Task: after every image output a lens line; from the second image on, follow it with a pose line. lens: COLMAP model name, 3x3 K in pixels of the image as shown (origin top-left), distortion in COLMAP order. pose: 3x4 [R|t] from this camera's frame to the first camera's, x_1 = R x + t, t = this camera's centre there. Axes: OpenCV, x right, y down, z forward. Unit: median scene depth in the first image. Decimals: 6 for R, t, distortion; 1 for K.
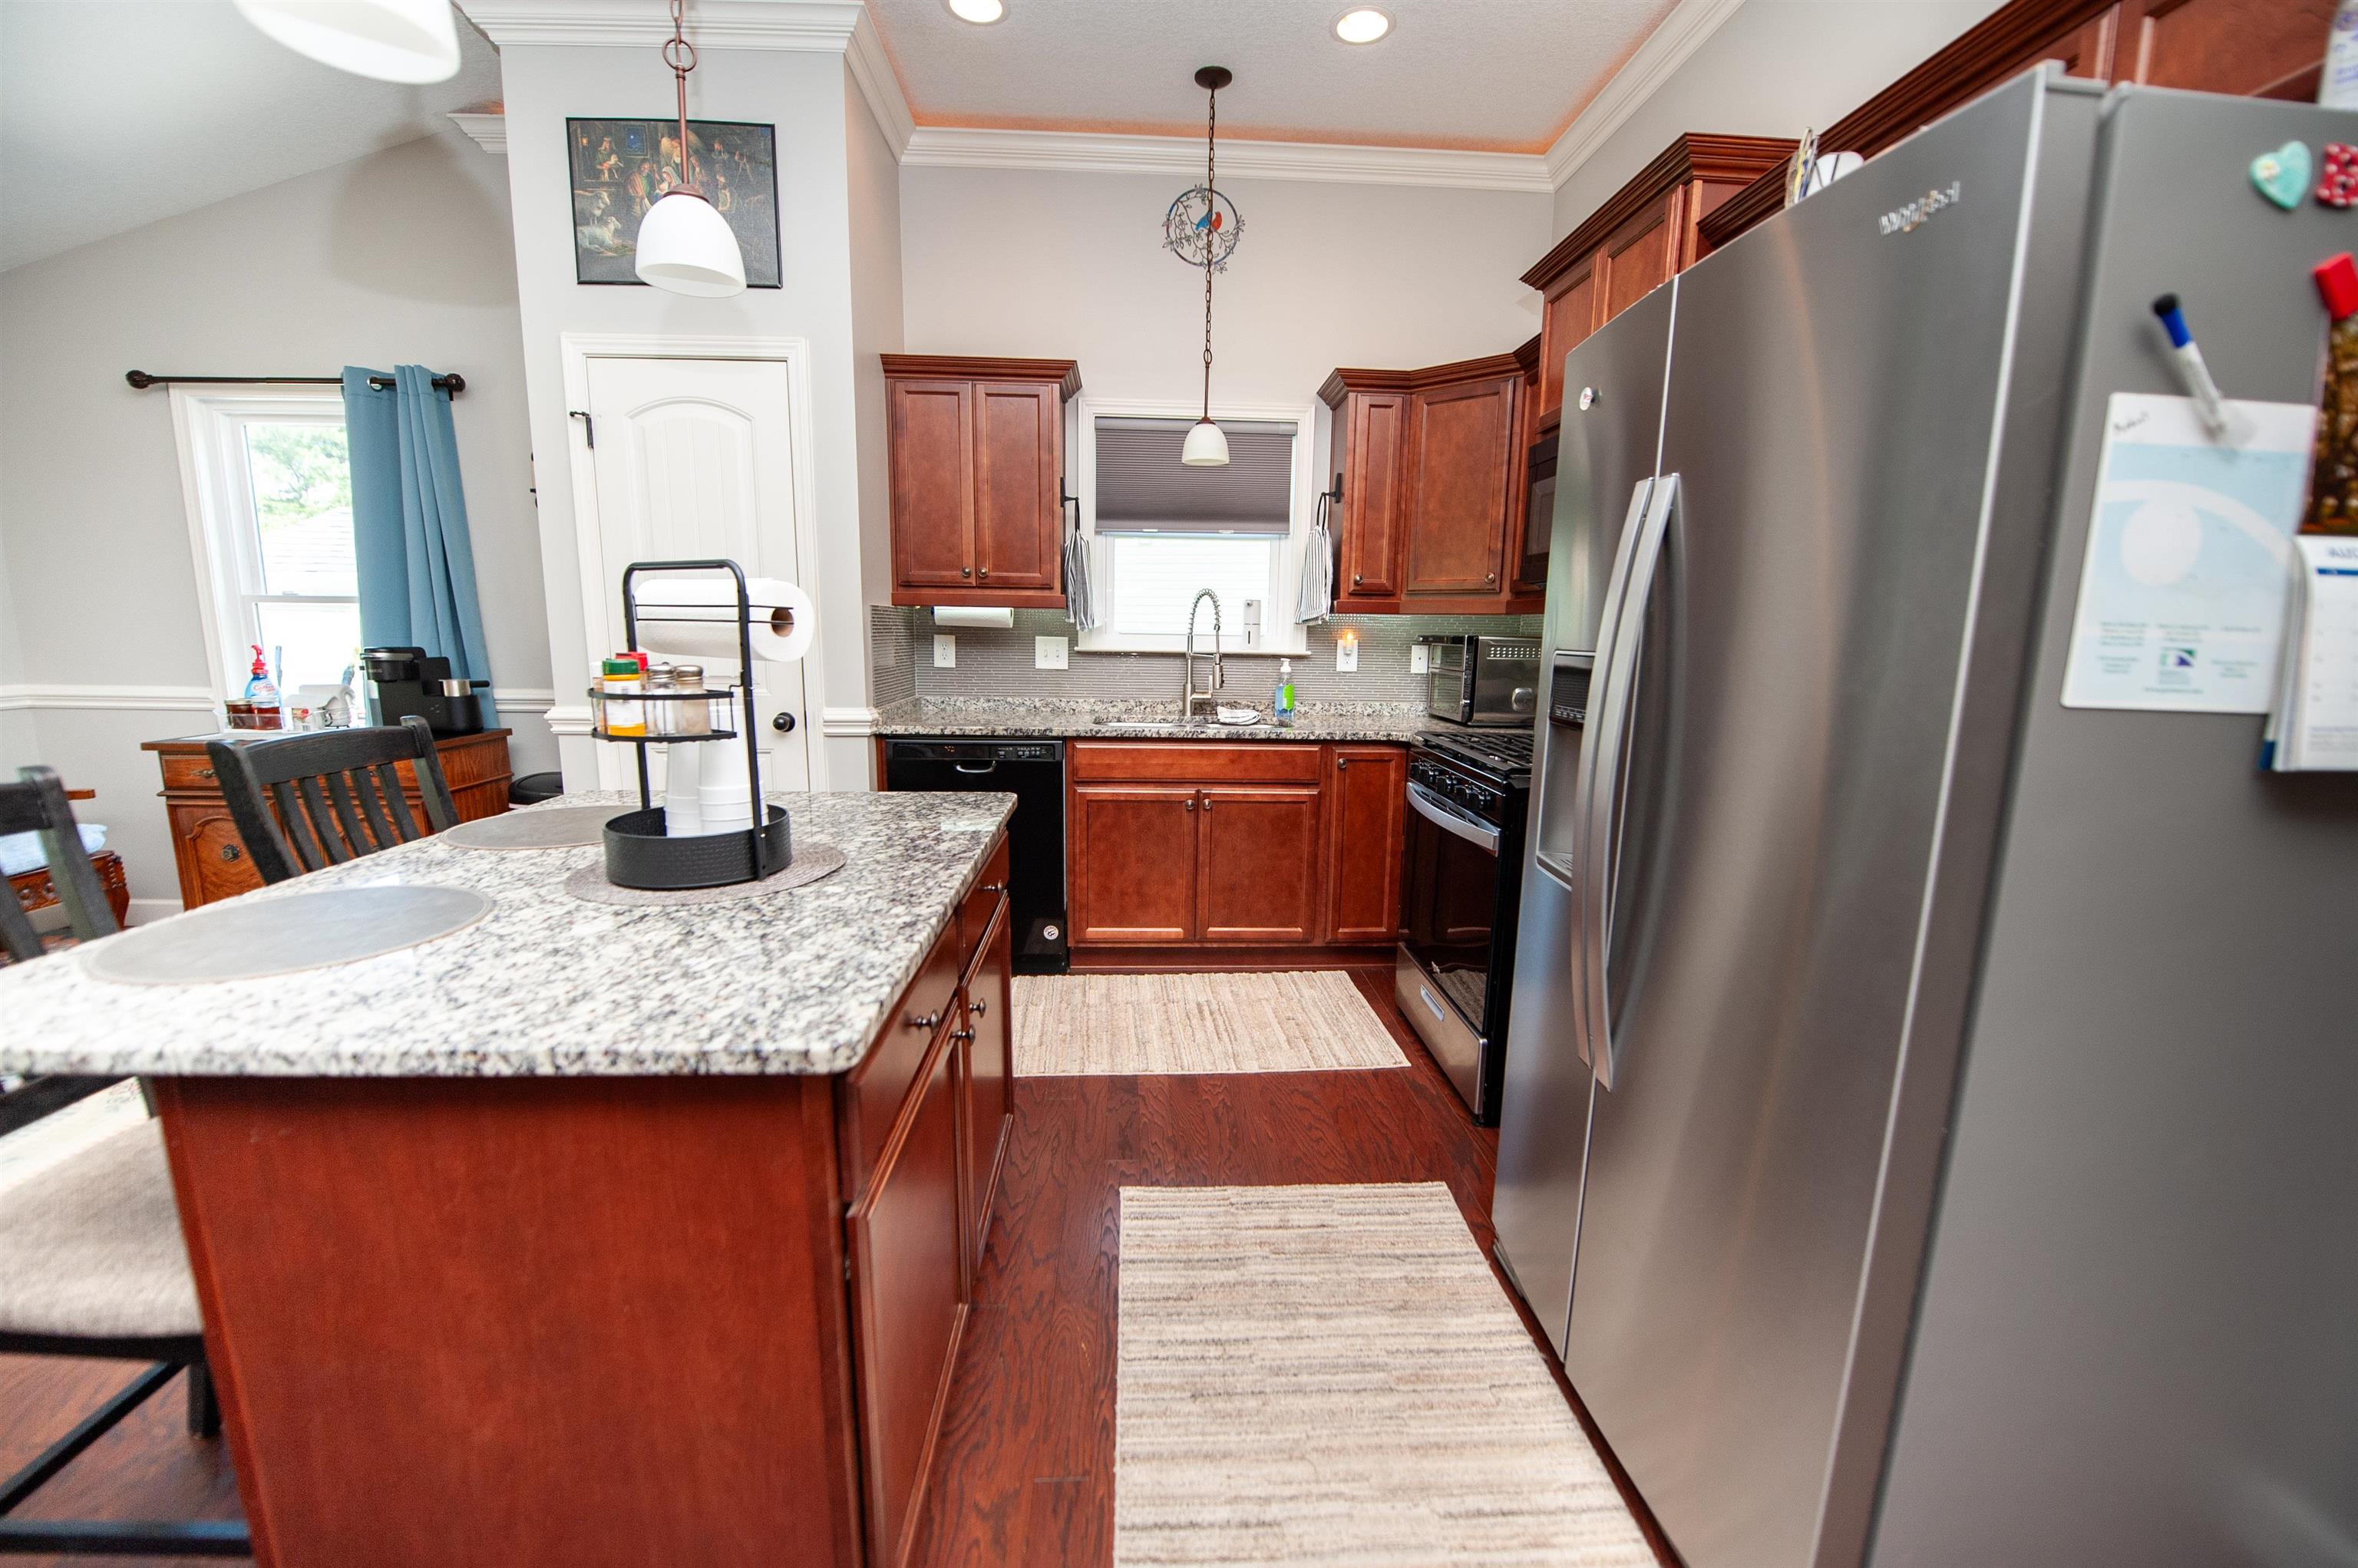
lens RADIAL K [[962.6, 0, 1179.0], [0, 962.6, 784.0], [0, 0, 1]] dist [-0.022255, -0.000095]
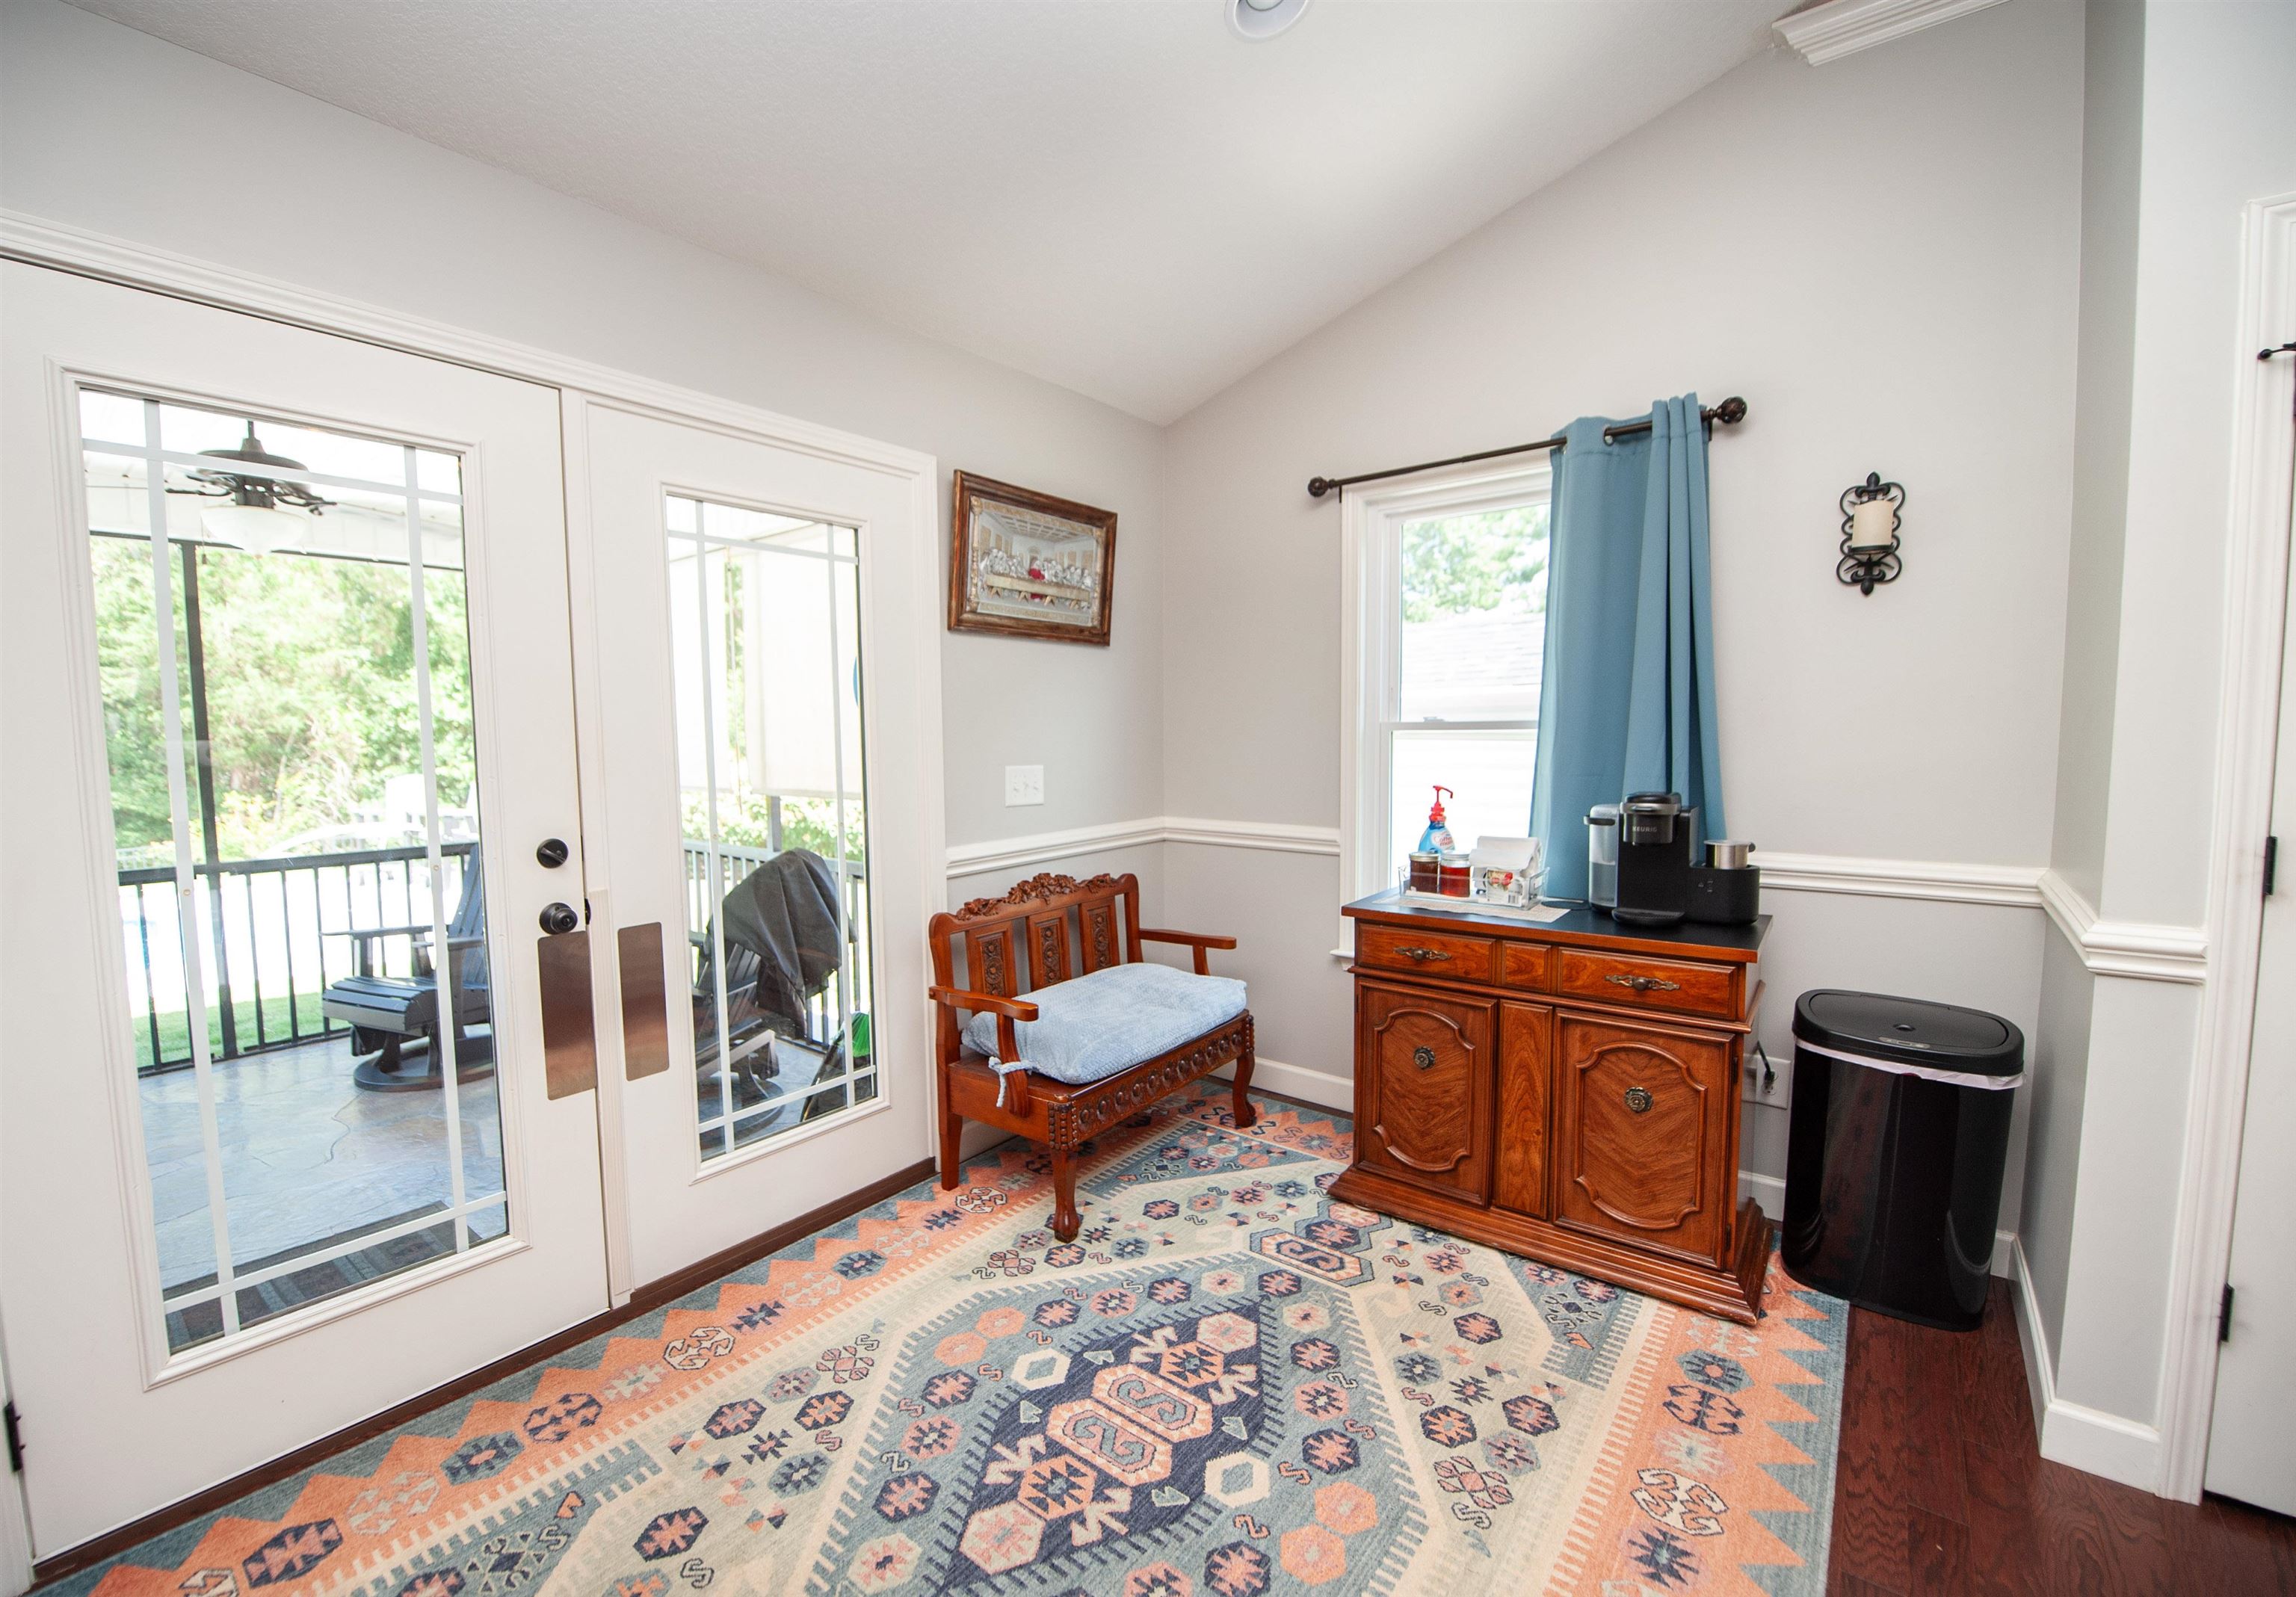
lens RADIAL K [[956.7, 0, 1110.7], [0, 956.7, 803.7], [0, 0, 1]] dist [-0.020935, -0.000079]
pose [[0.739480, 0.024834, -0.672721, -0.640822], [-0.084133, 0.994893, -0.055755, -0.064748], [0.667901, 0.097828, 0.737793, 0.221279]]
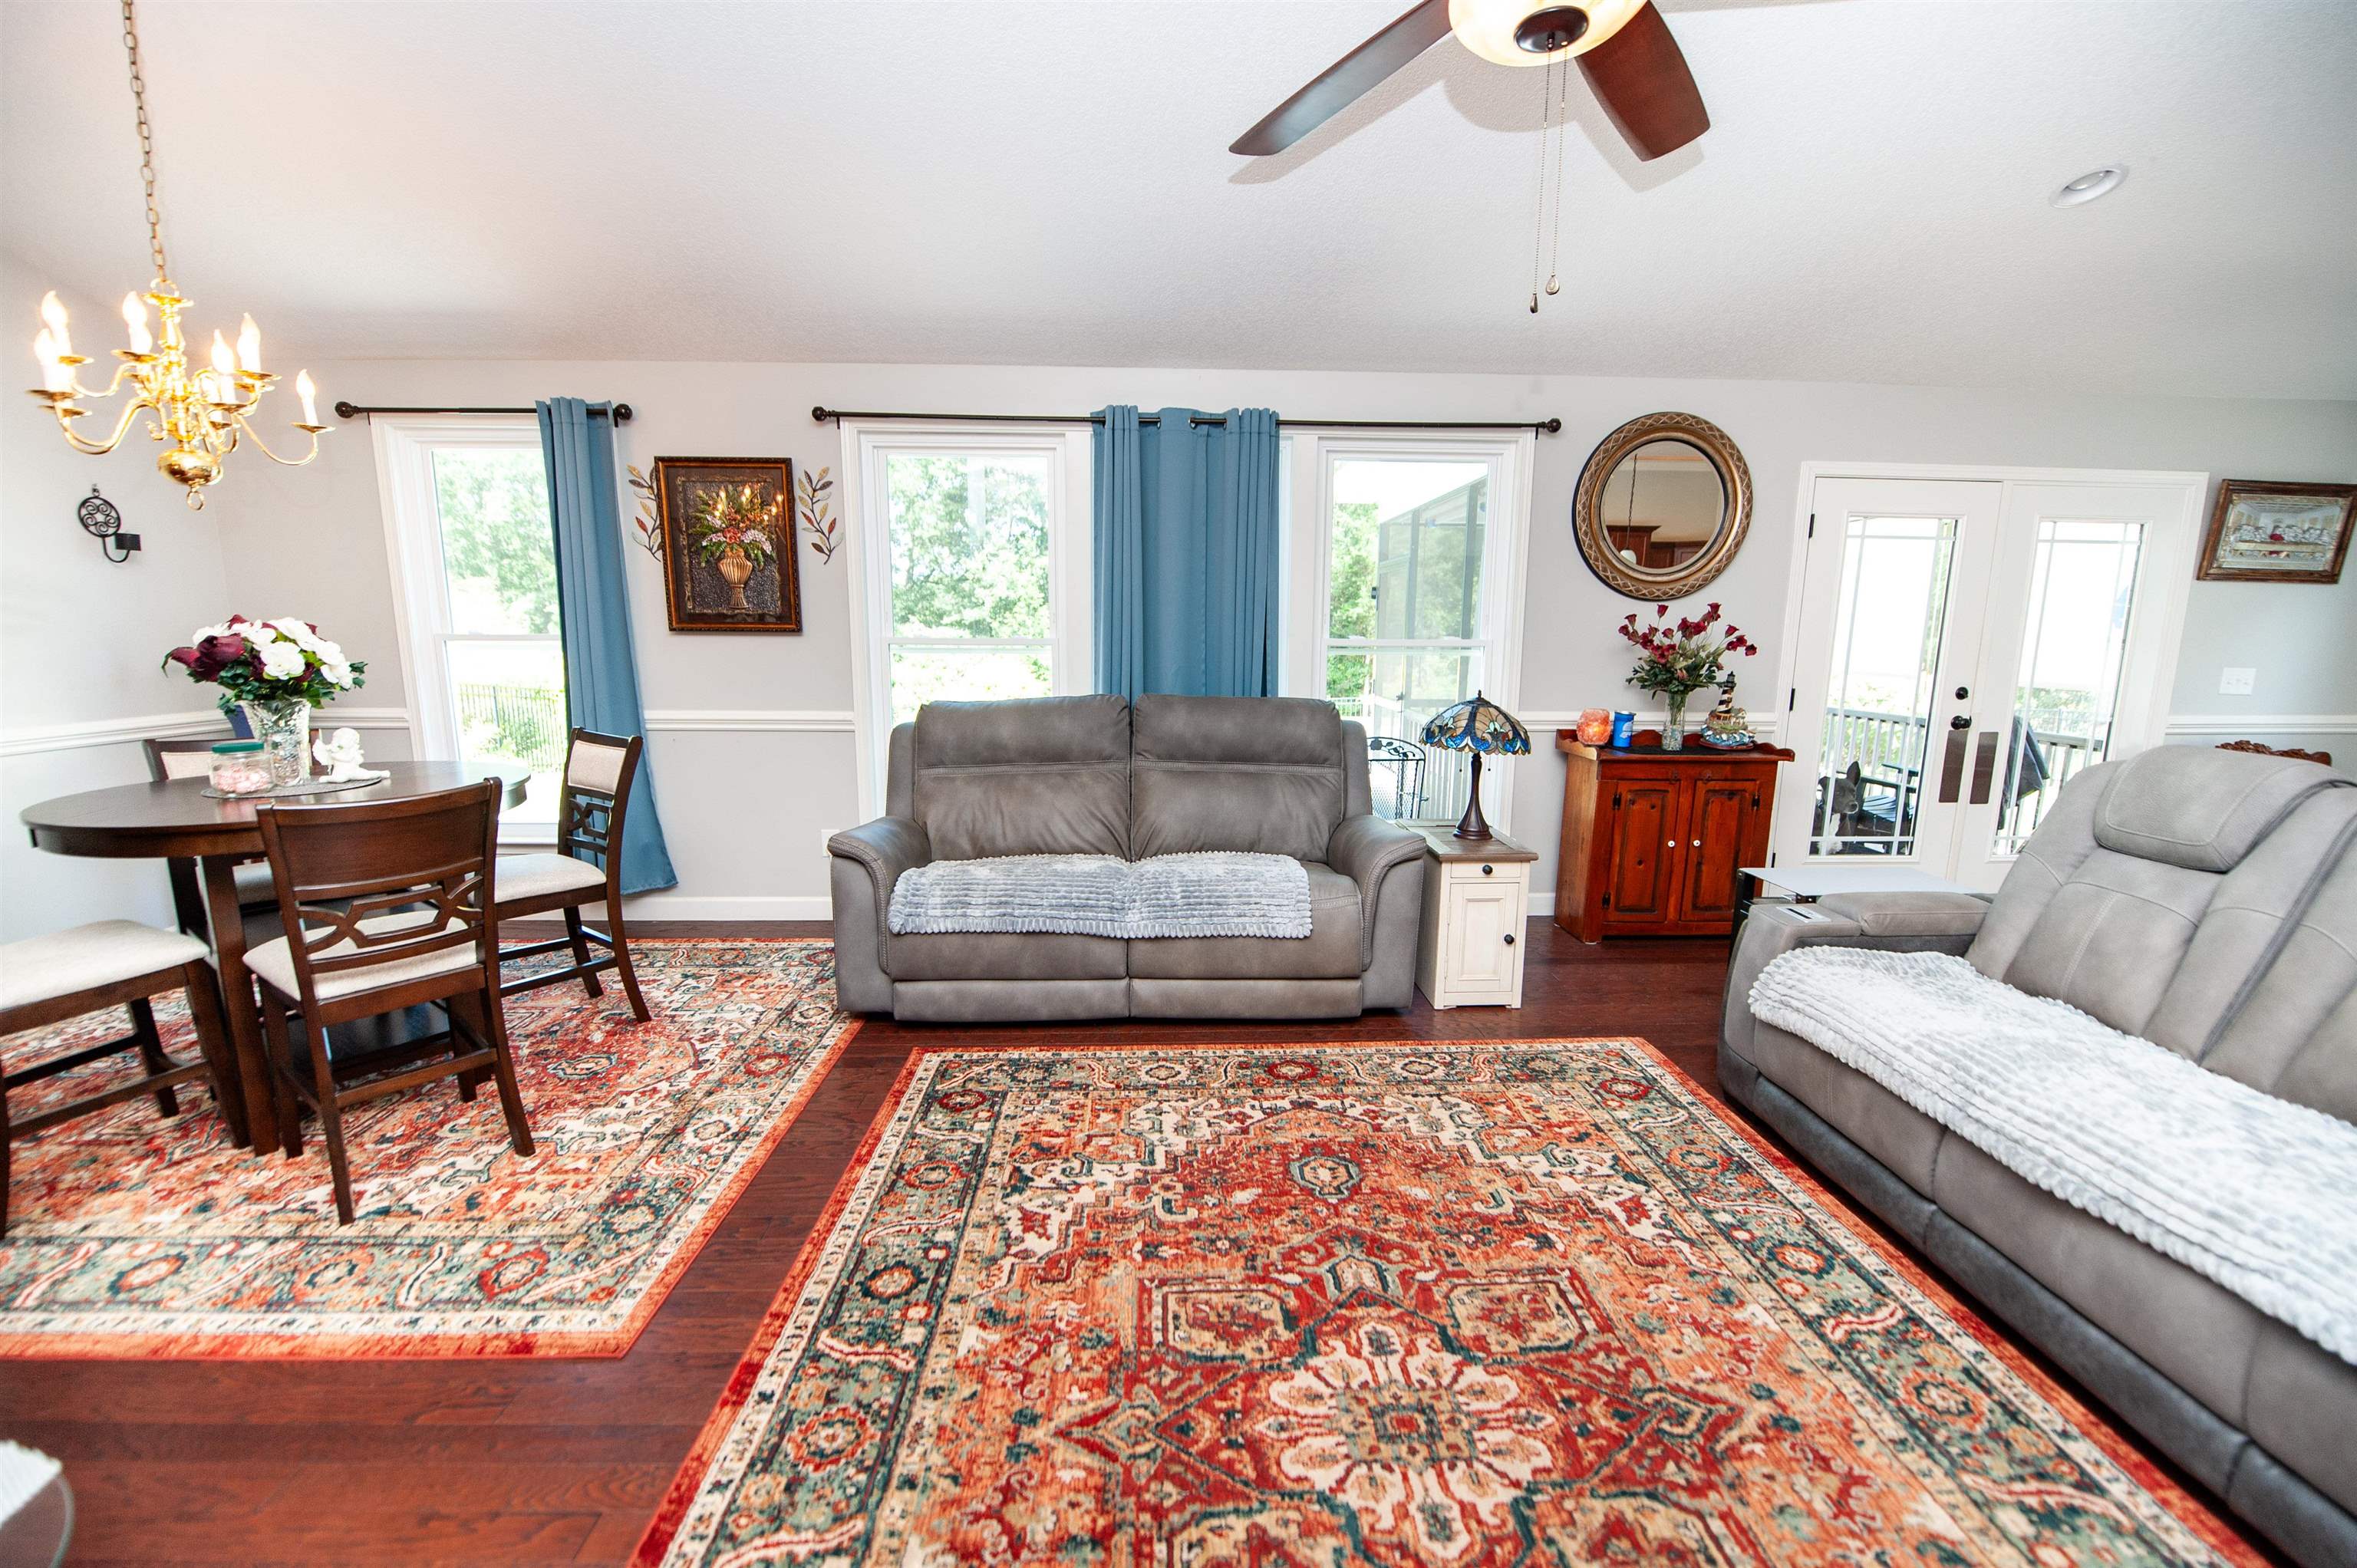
lens RADIAL K [[943.3, 0, 1182.8], [0, 943.3, 792.0], [0, 0, 1]] dist [-0.023684, -0.000553]
pose [[-0.027599, 0.153563, -0.987753, 0.037396], [-0.166210, 0.973670, 0.156018, 0.075562], [0.985704, 0.168480, -0.001349, -0.619132]]
